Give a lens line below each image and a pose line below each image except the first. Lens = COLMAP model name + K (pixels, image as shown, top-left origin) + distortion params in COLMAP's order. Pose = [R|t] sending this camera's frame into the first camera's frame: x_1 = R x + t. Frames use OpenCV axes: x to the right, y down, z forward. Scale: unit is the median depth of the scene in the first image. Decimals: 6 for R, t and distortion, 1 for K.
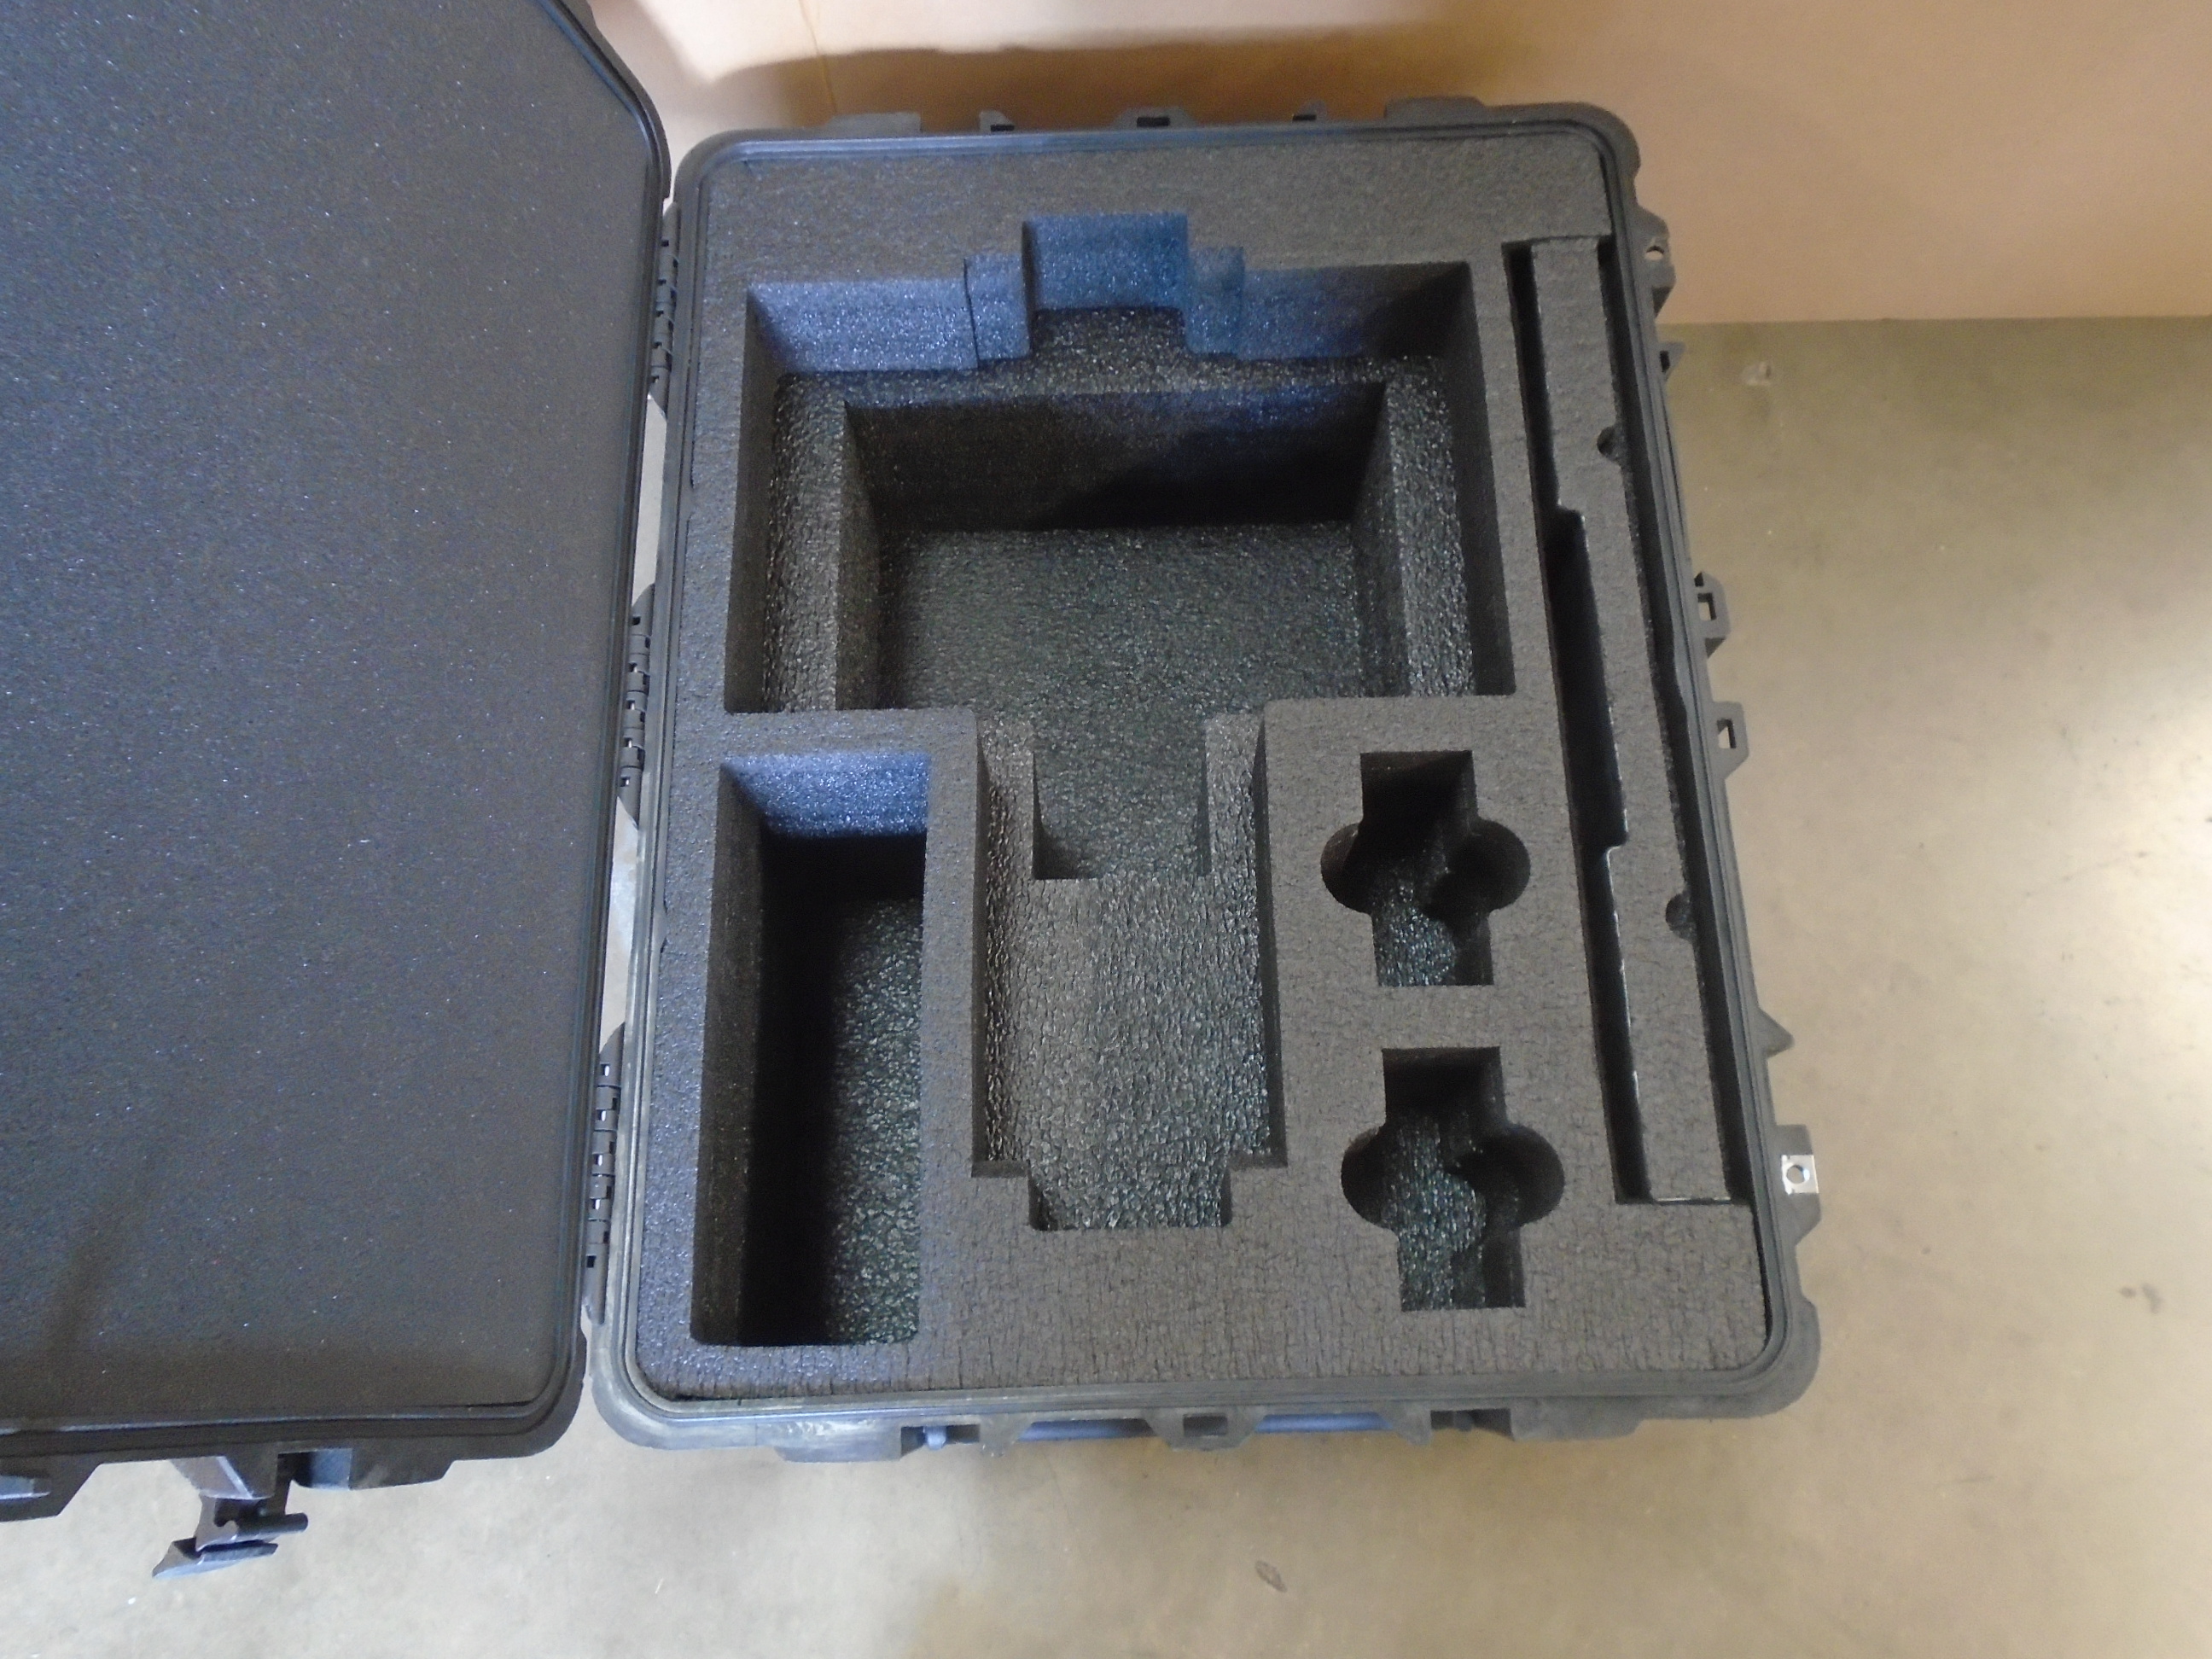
lens RADIAL K [[1655.0, 0, 1089.2], [0, 1655.0, 817.6], [0, 0, 1]] dist [-0.007384, -0.001835]
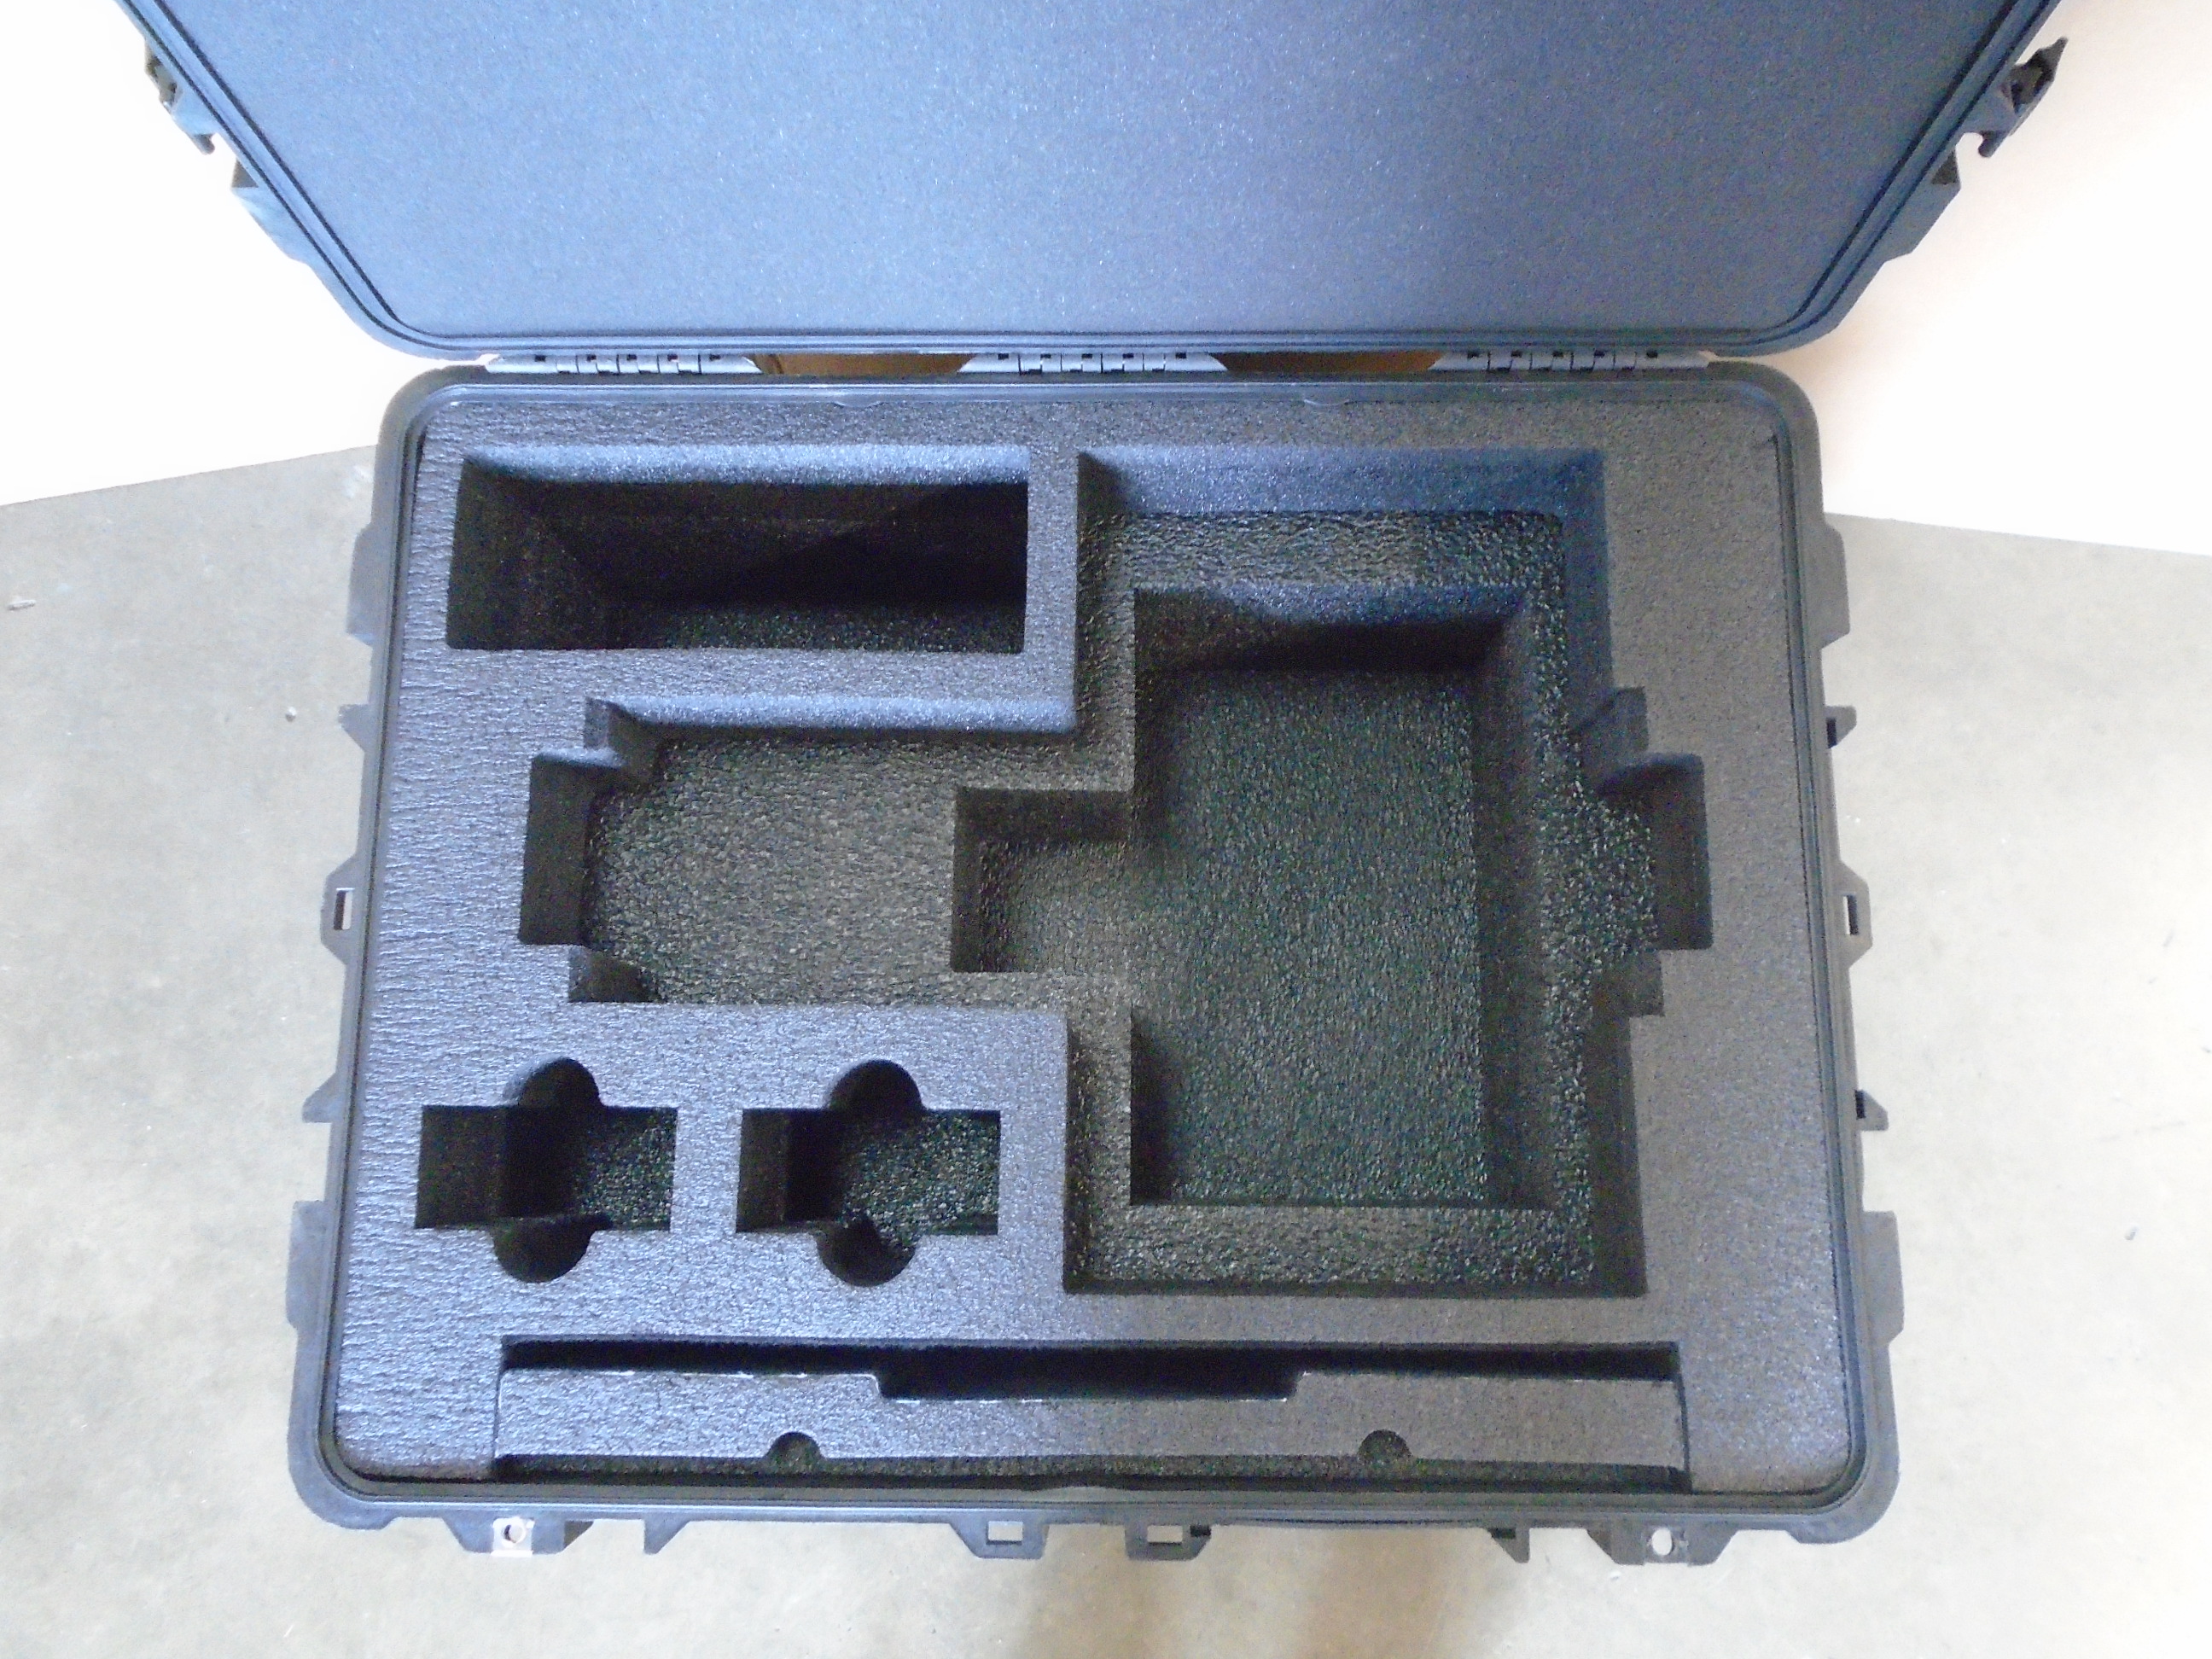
lens RADIAL K [[1655.0, 0, 1089.2], [0, 1655.0, 817.6], [0, 0, 1]] dist [-0.007384, -0.001835]
pose [[-0.026009, 0.987170, -0.157542, 0.149747], [-0.944320, 0.027447, 0.327883, -0.395860], [0.328000, 0.157298, 0.931490, 0.143057]]
